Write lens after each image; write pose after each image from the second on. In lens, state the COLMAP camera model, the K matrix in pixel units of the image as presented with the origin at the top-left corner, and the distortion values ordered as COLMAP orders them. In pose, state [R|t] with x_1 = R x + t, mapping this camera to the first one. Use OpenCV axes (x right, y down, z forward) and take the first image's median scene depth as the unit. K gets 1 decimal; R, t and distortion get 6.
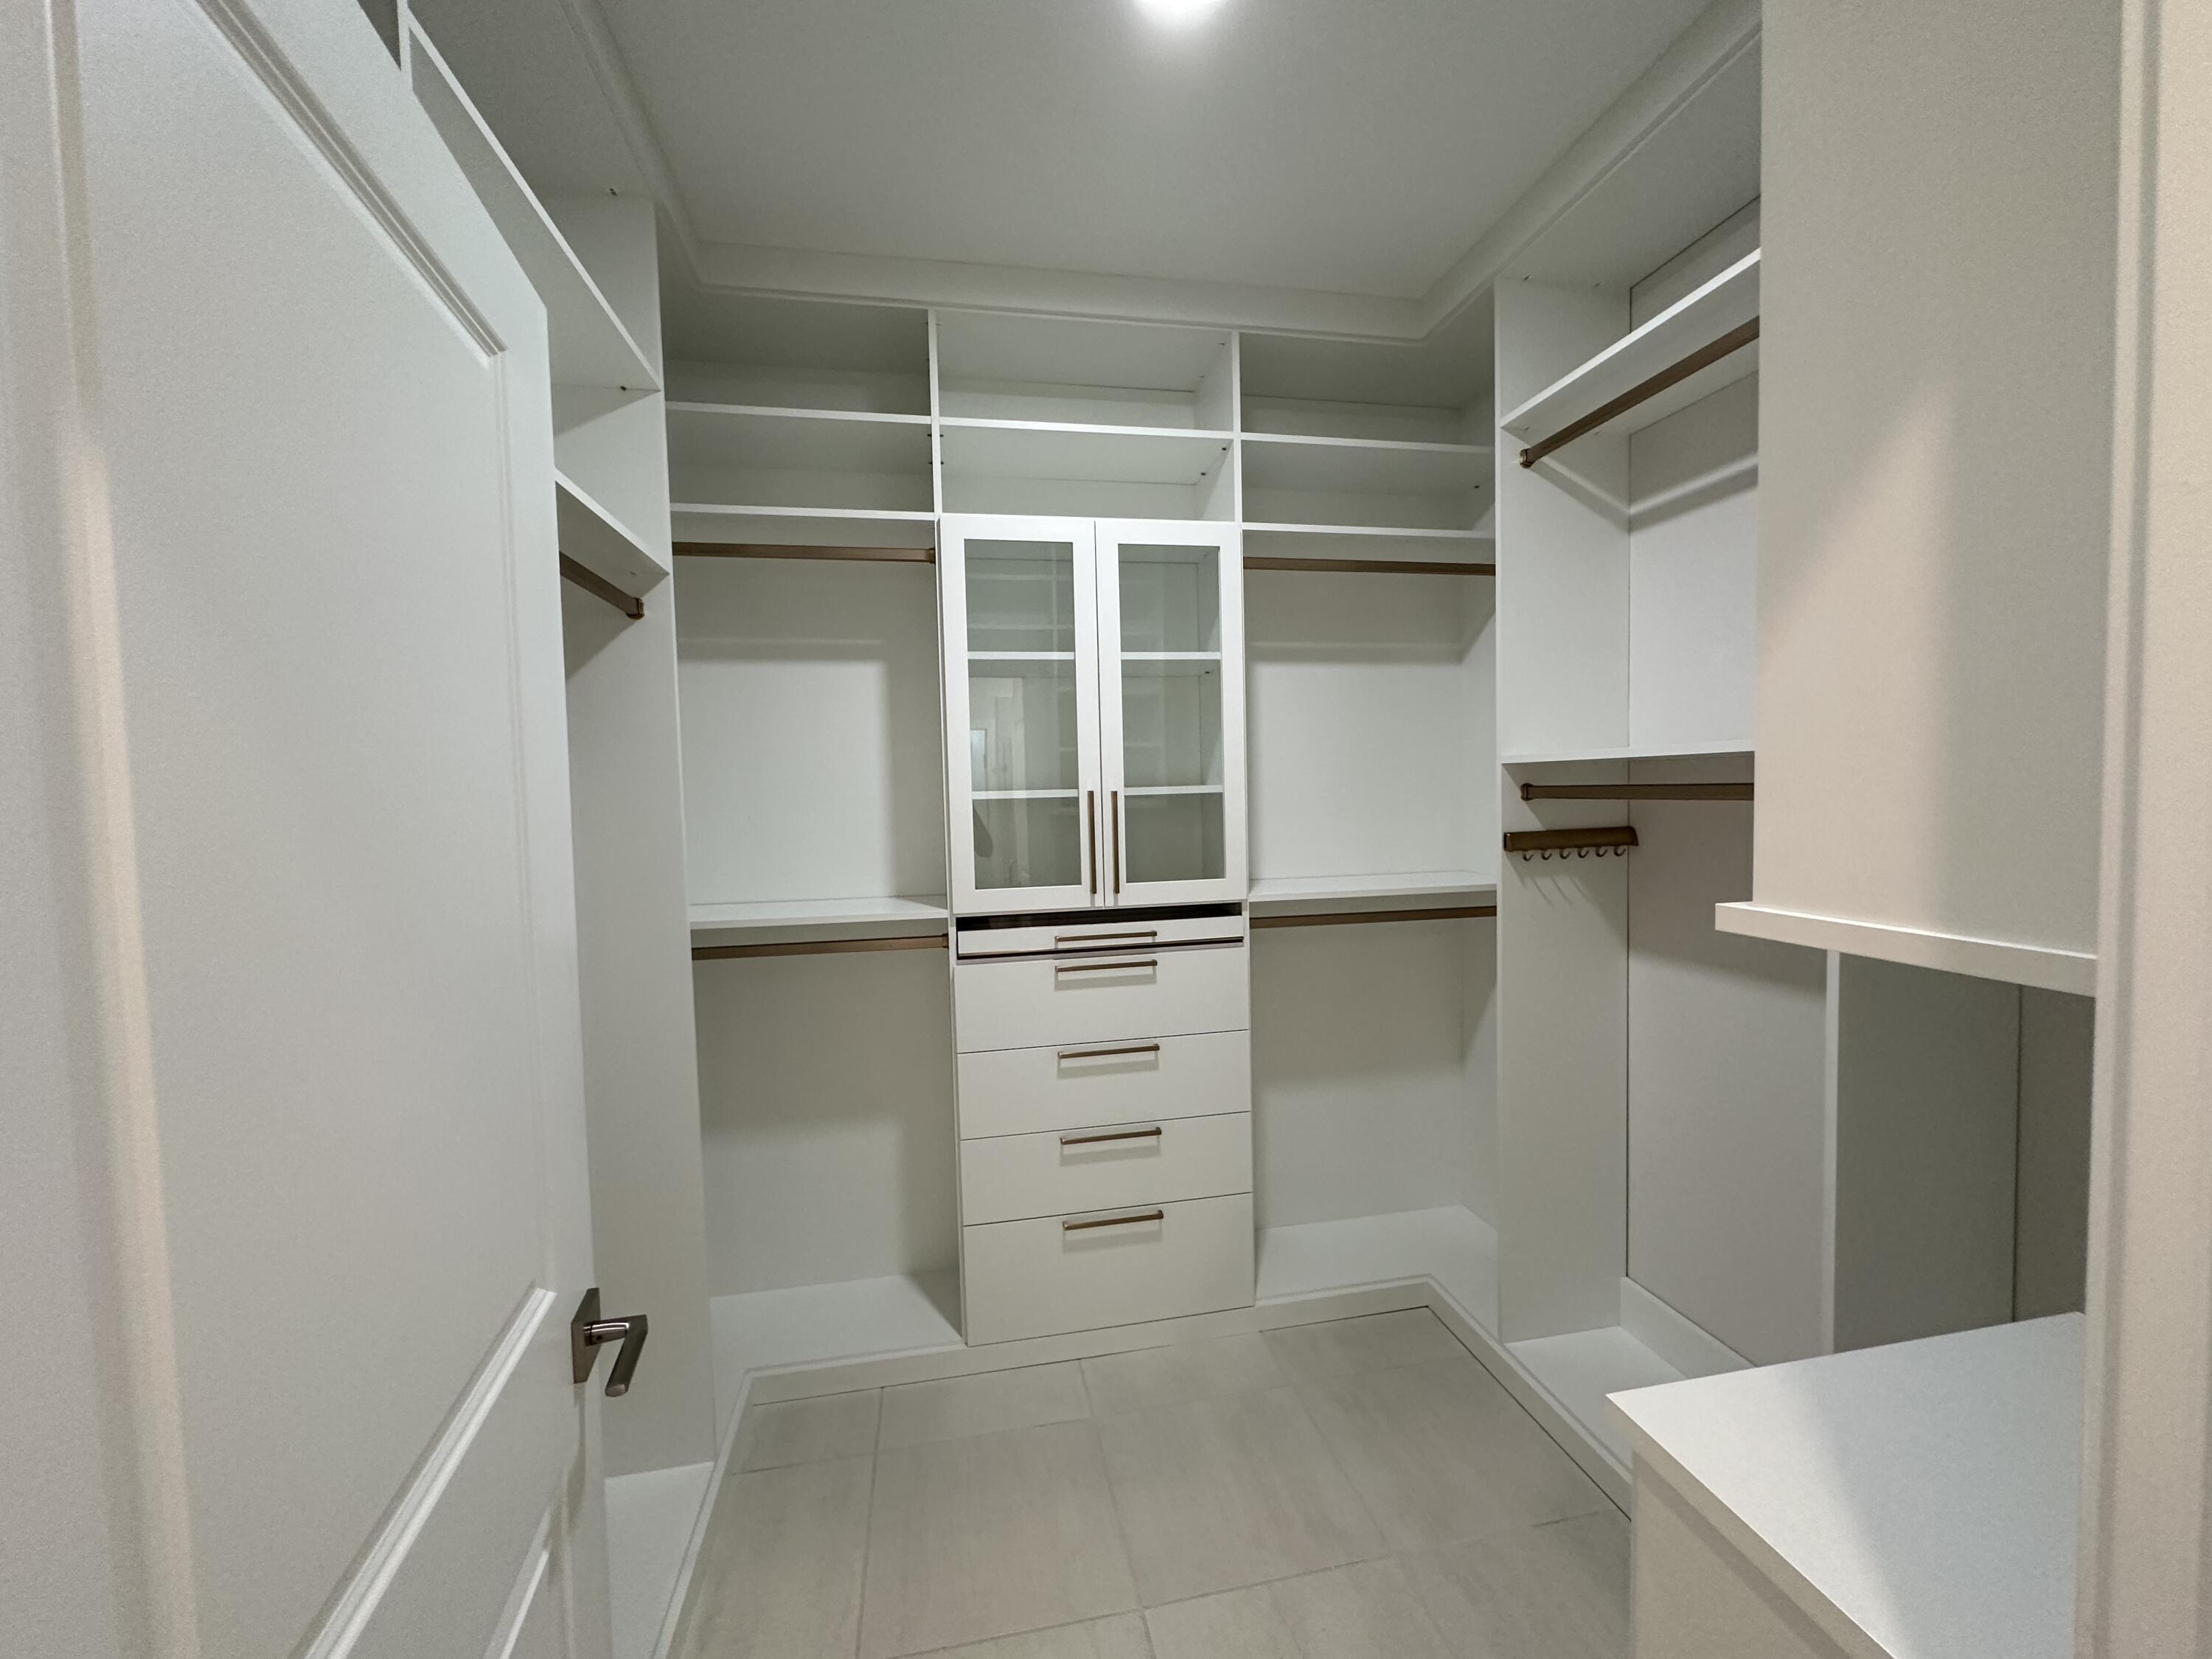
lens RADIAL K [[885.7, 0, 1113.8], [0, 885.7, 834.0], [0, 0, 1]] dist [-0.004298, 0.000155]
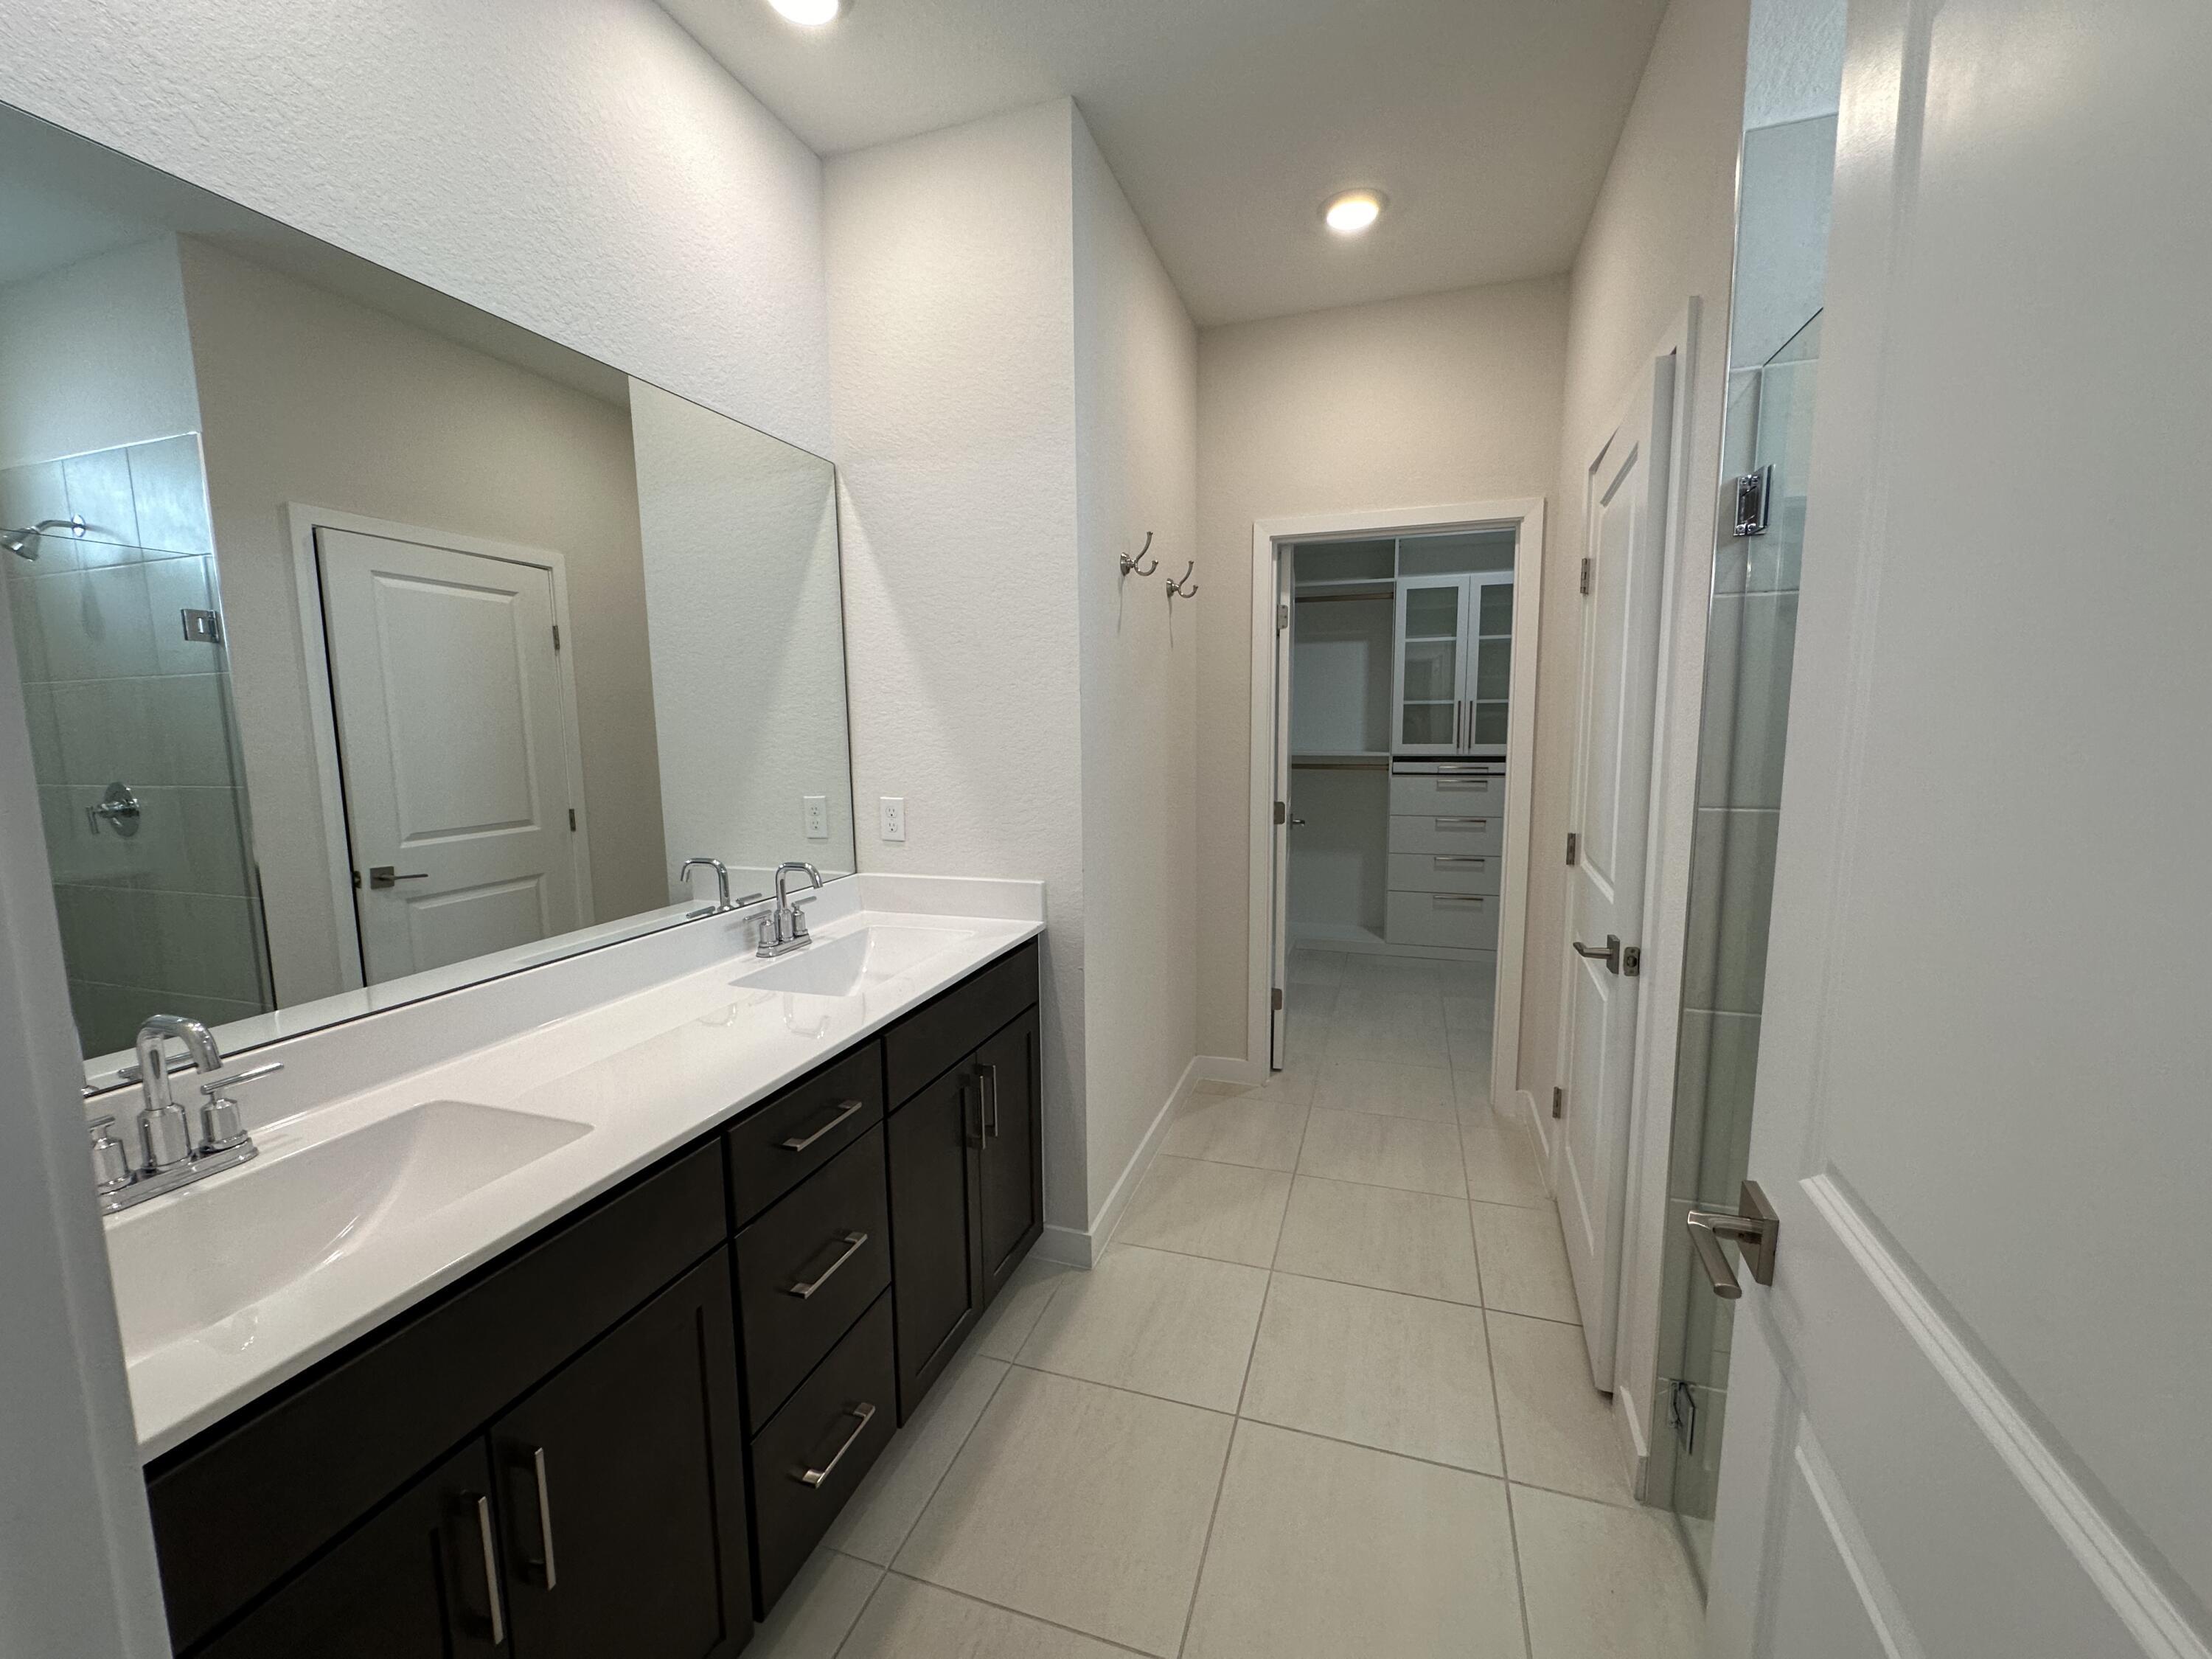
lens RADIAL K [[885.7, 0, 1112.1], [0, 885.7, 828.4], [0, 0, 1]] dist [-0.004298, 0.000155]
pose [[0.872050, 0.079210, -0.482964, 0.306052], [-0.034073, 0.994248, 0.101541, 0.072715], [0.488229, -0.072092, 0.869733, -1.345065]]
